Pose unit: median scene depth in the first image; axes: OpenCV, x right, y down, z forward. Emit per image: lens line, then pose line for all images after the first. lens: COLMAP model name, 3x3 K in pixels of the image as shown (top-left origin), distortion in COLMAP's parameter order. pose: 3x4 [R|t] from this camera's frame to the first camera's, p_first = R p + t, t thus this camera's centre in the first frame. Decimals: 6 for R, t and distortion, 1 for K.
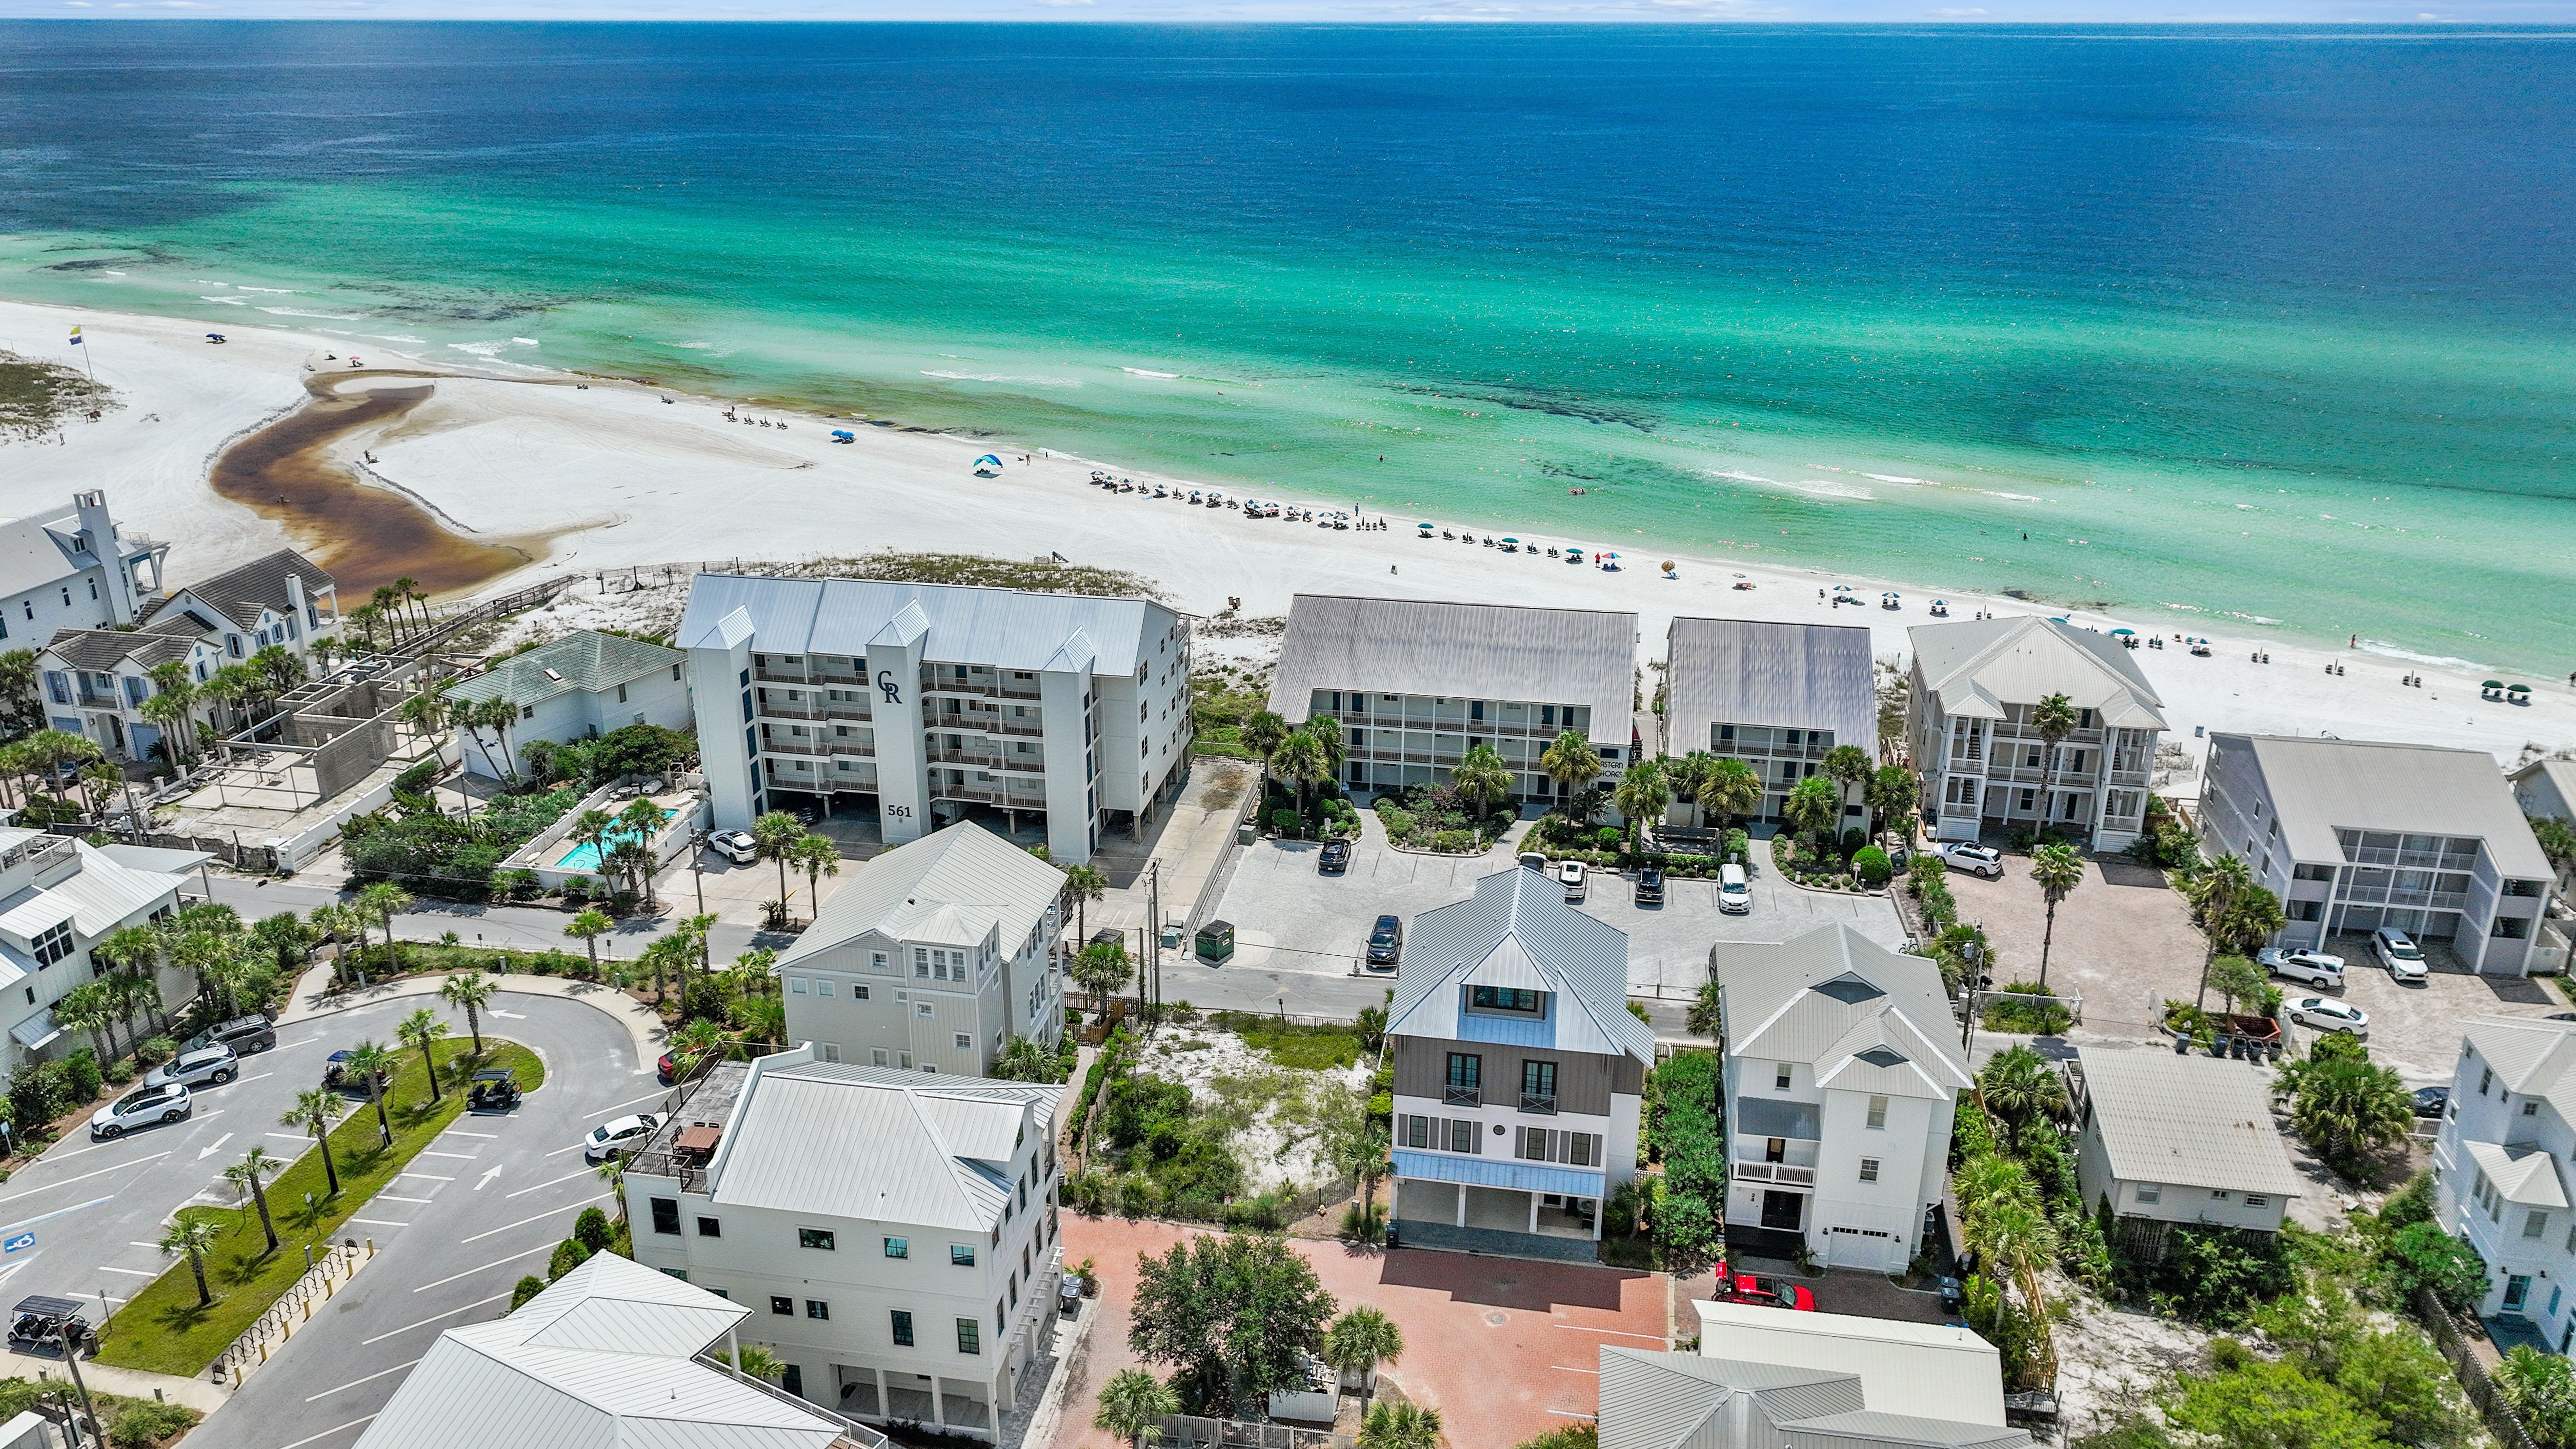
lens RADIAL K [[1822.7, 0, 1285.8], [0, 1822.7, 709.8], [0, 0, 1]] dist [-0.001083, 0.012858]
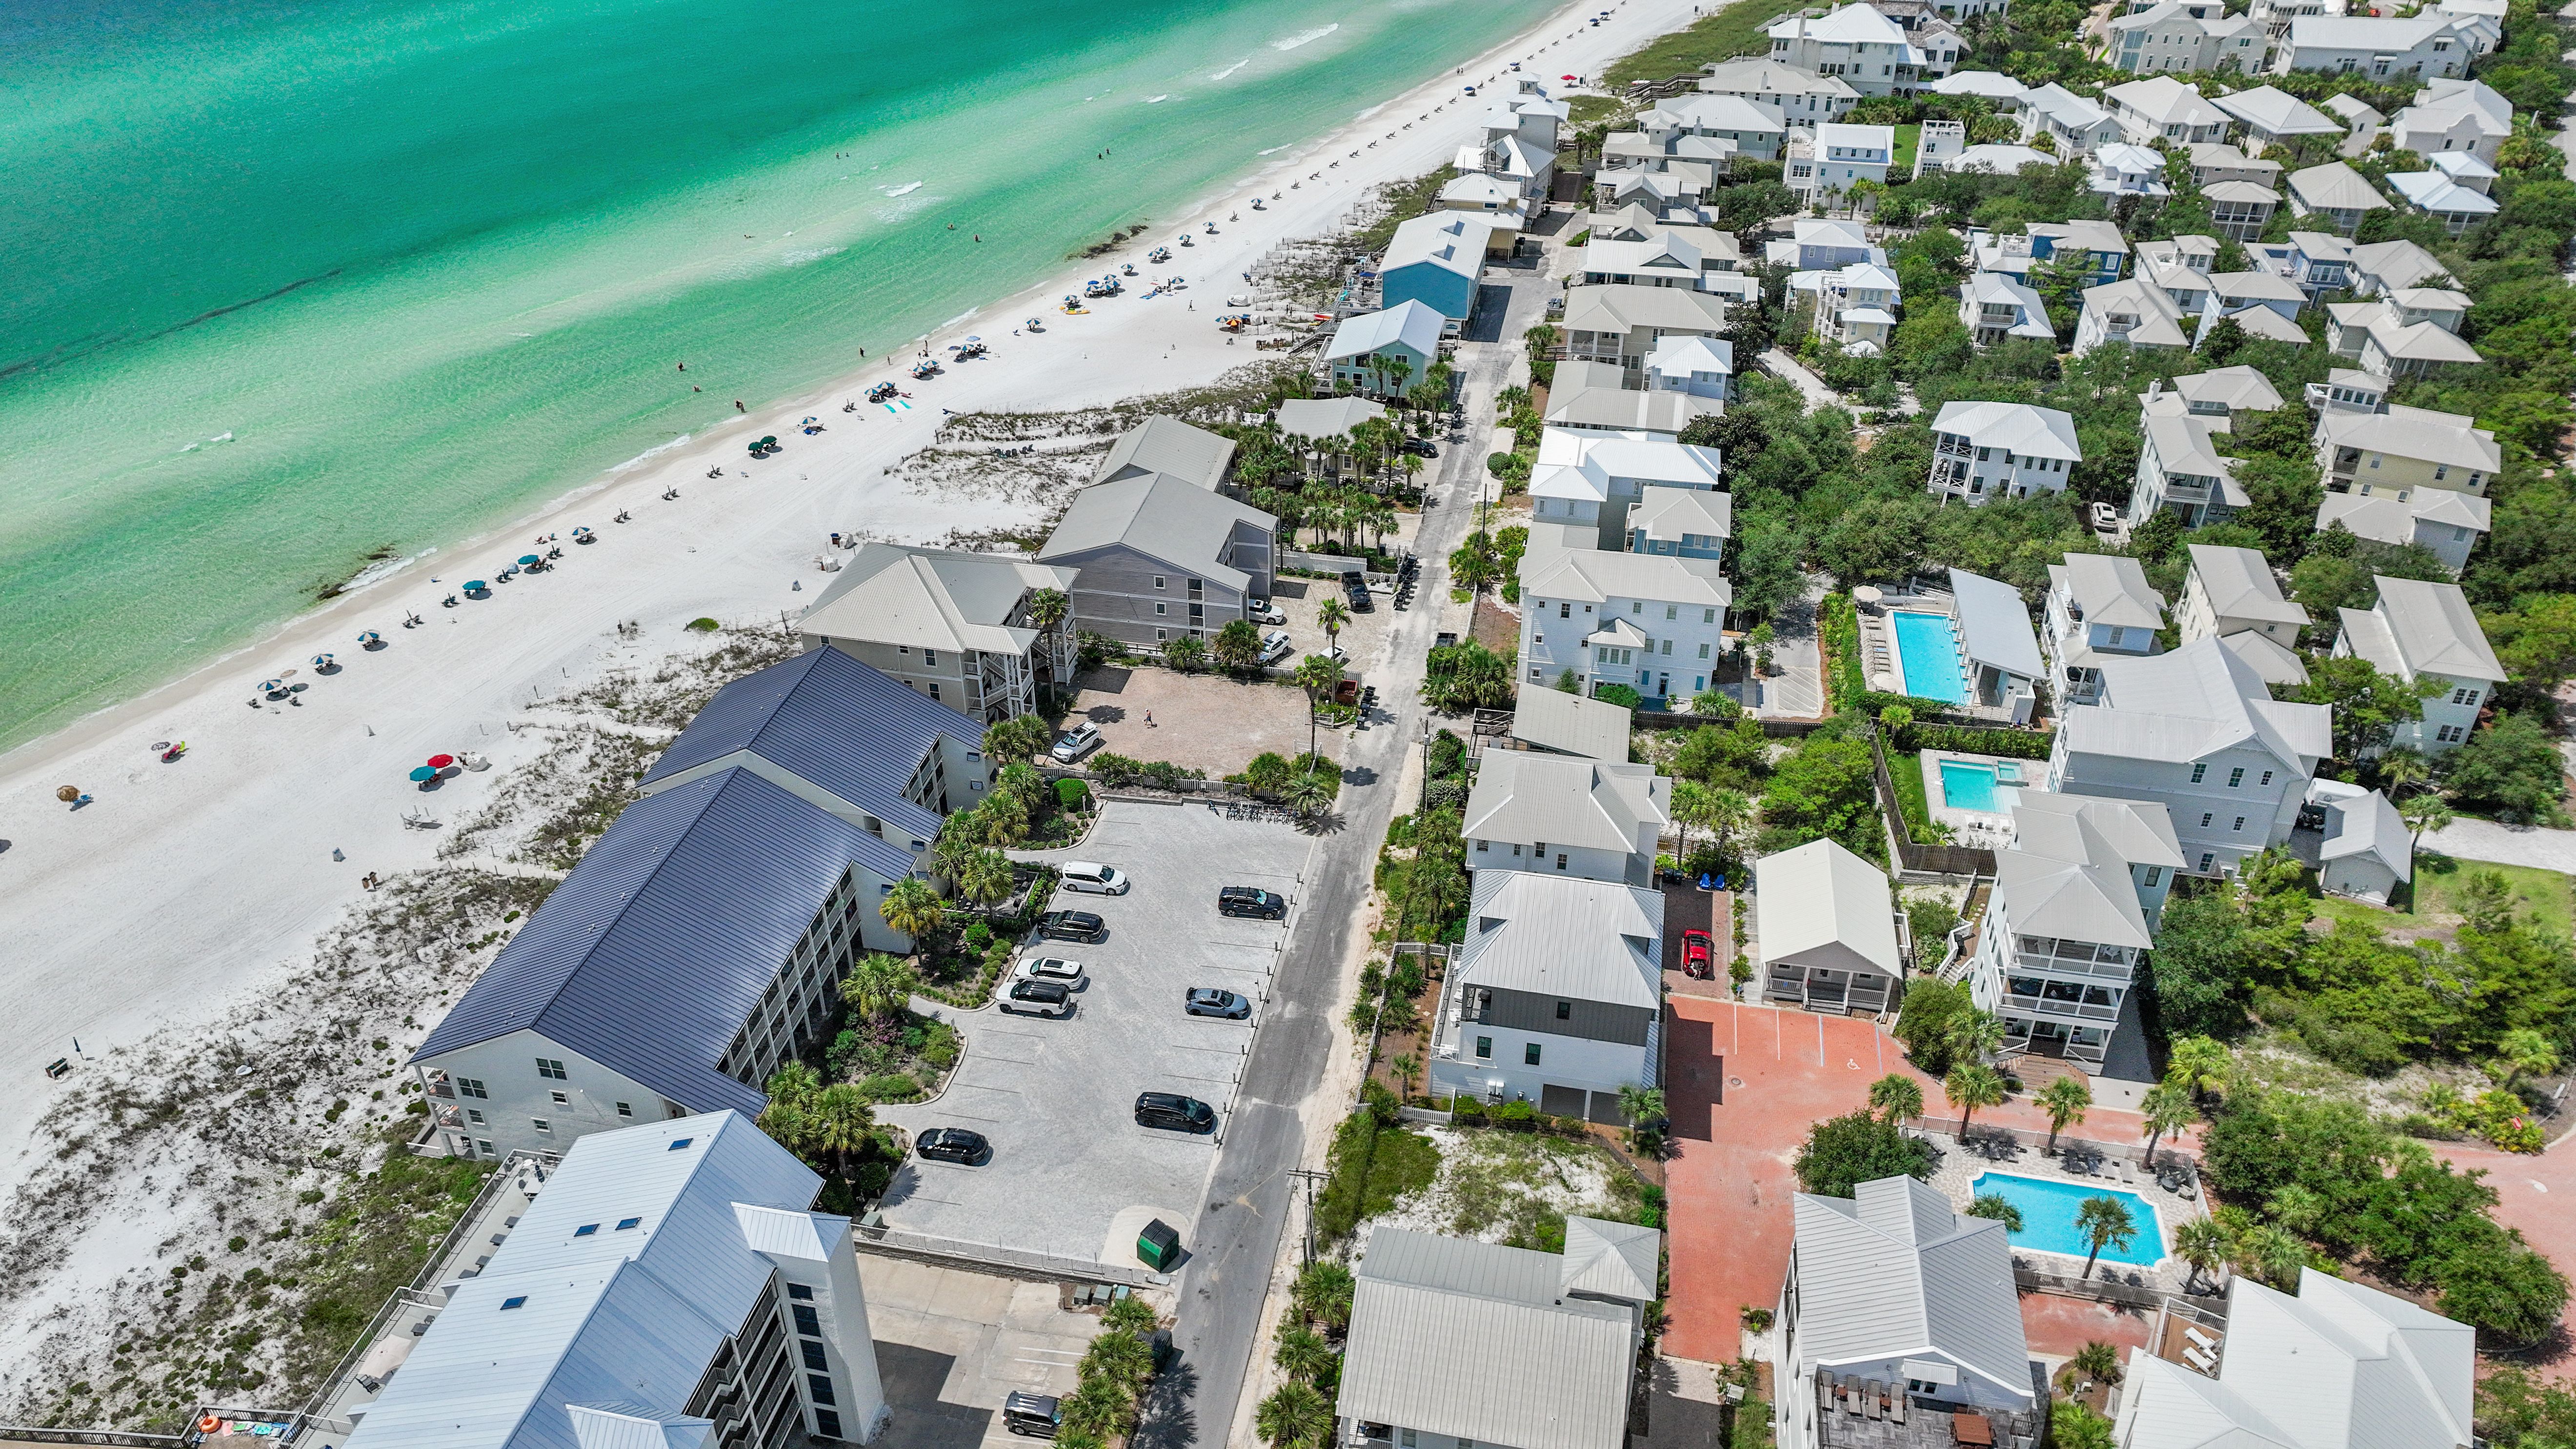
lens RADIAL K [[1822.7, 0, 1285.8], [0, 1822.7, 709.8], [0, 0, 1]] dist [-0.001083, 0.012858]
pose [[0.020795, -0.544784, 0.838318, -0.609892], [0.352697, 0.788589, 0.503719, -0.487937], [-0.935507, 0.285197, 0.208542, 0.610738]]
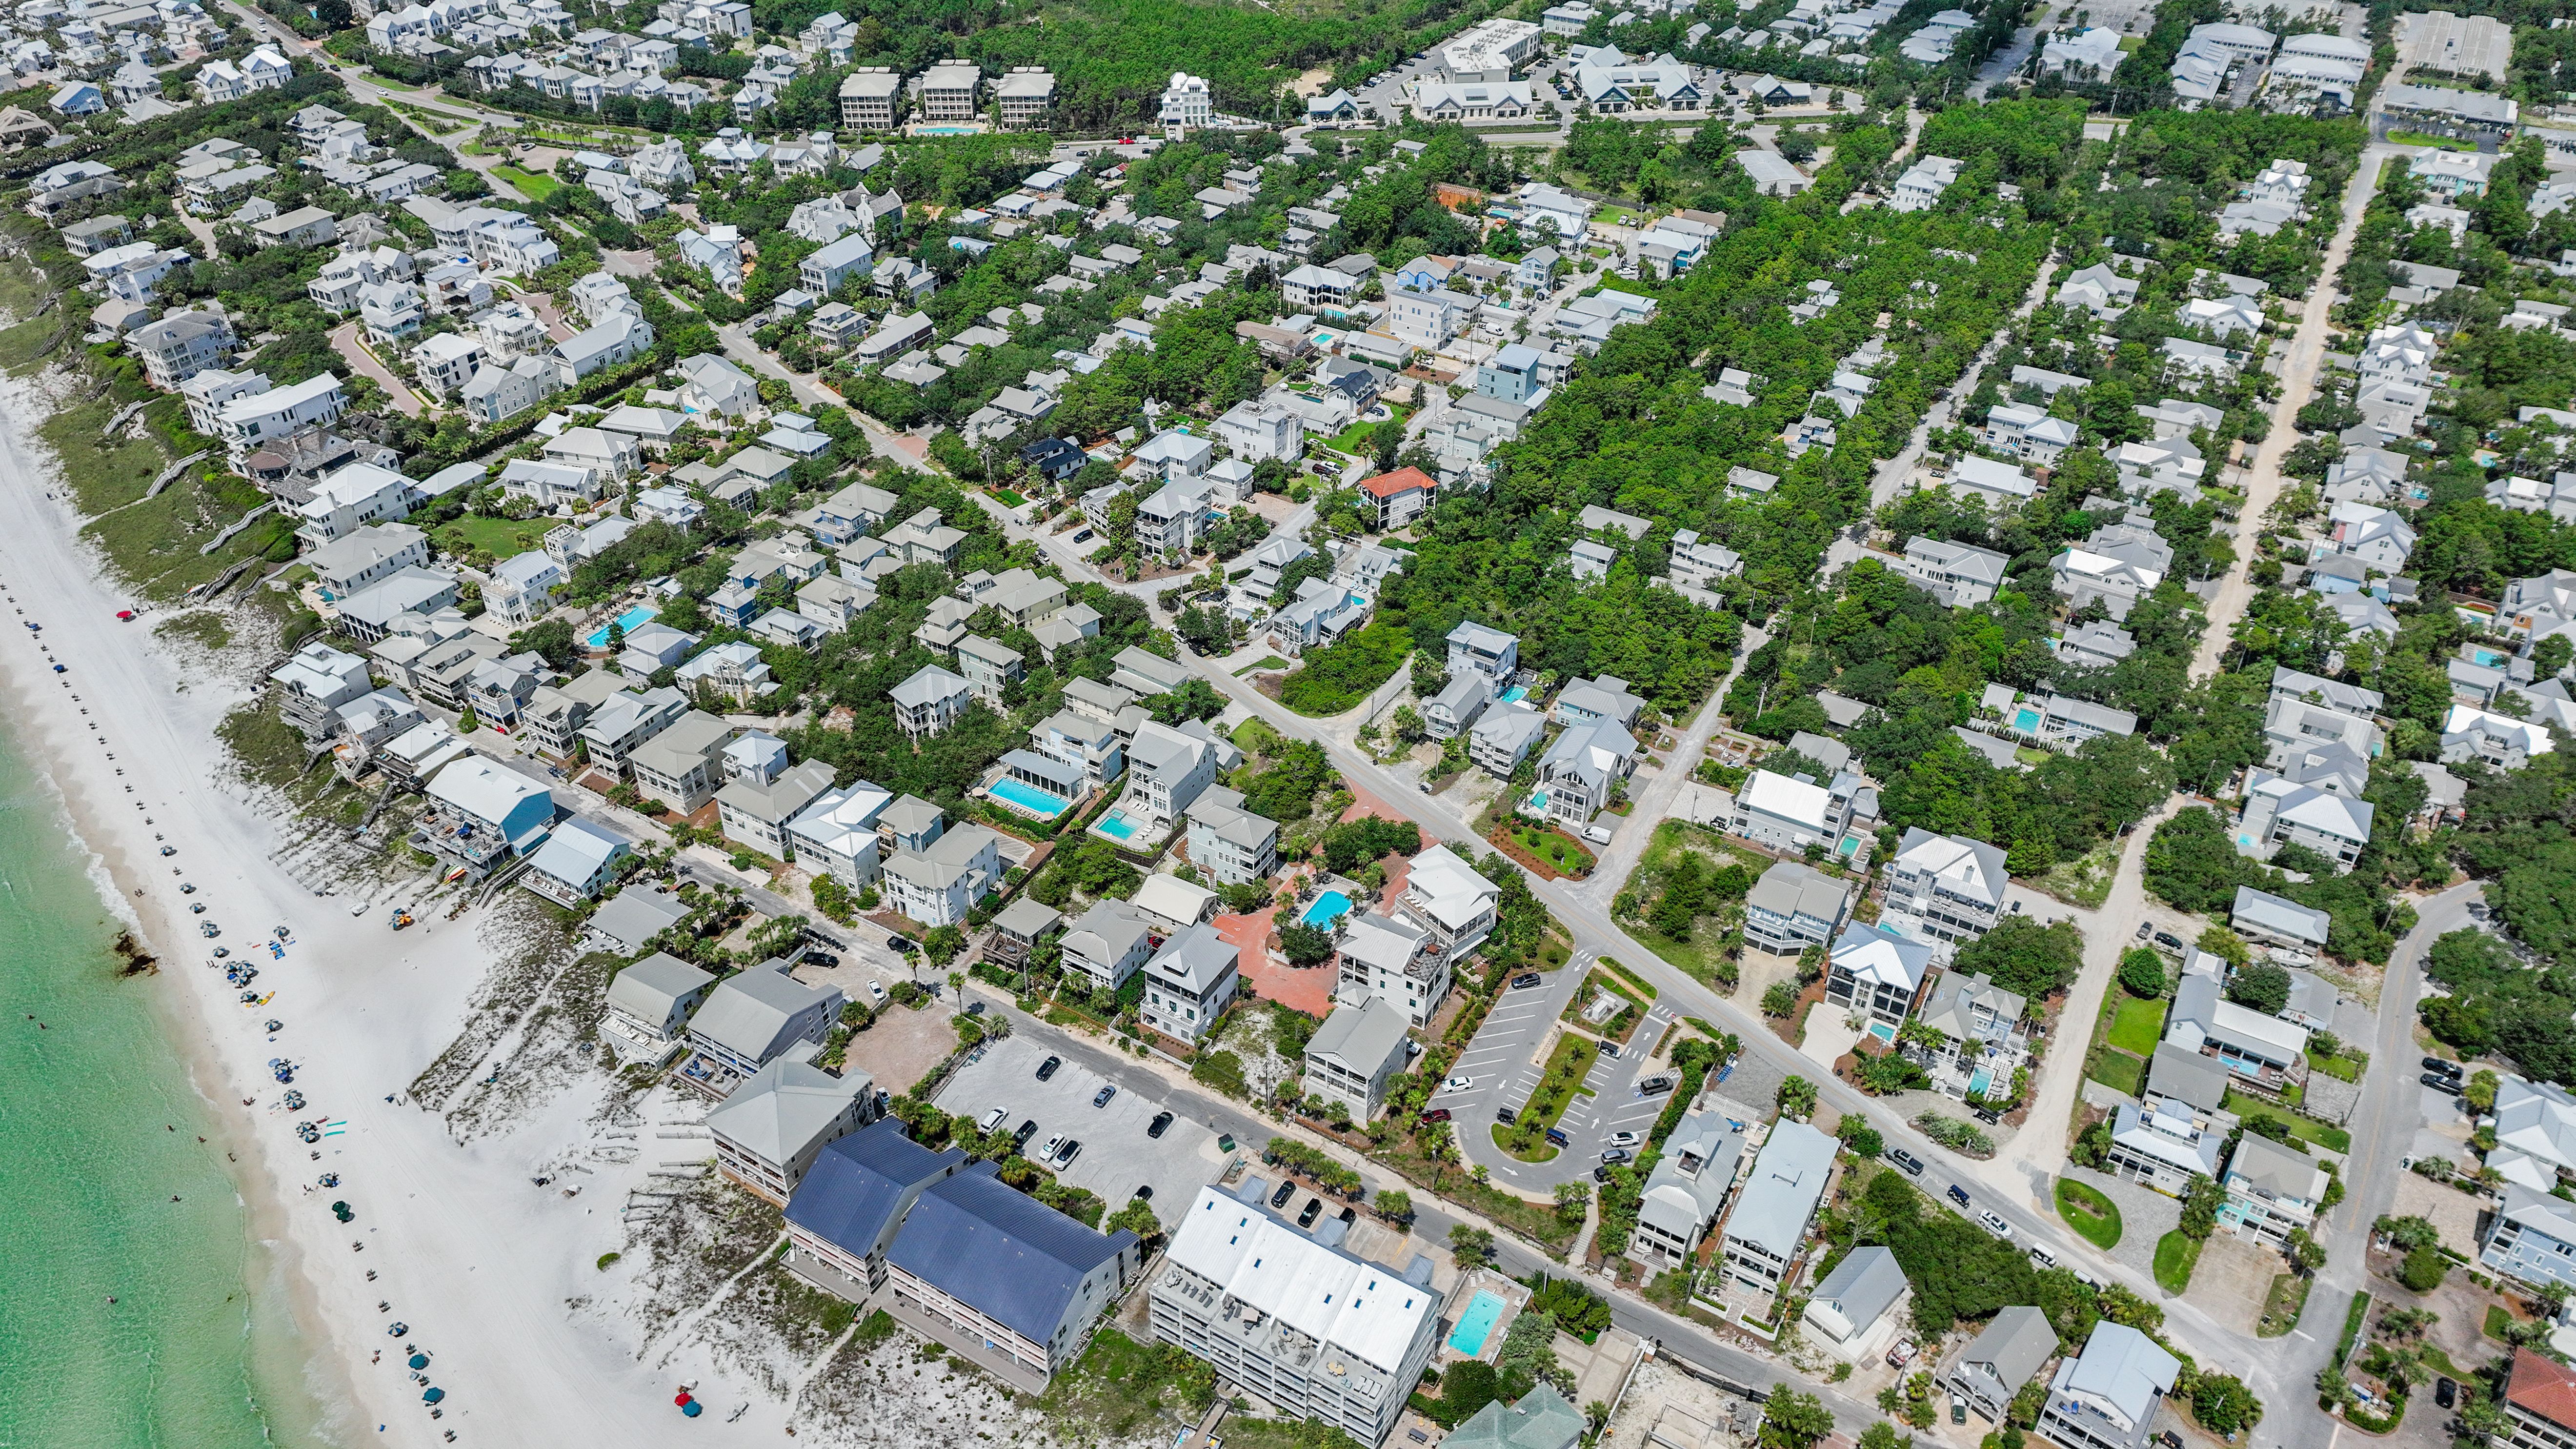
lens RADIAL K [[1822.7, 0, 1285.8], [0, 1822.7, 709.8], [0, 0, 1]] dist [-0.001083, 0.012858]
pose [[-0.937070, -0.205653, 0.282145, -0.604682], [0.119433, 0.570548, 0.812533, -1.921933], [-0.328077, 0.795098, -0.510082, 1.582932]]
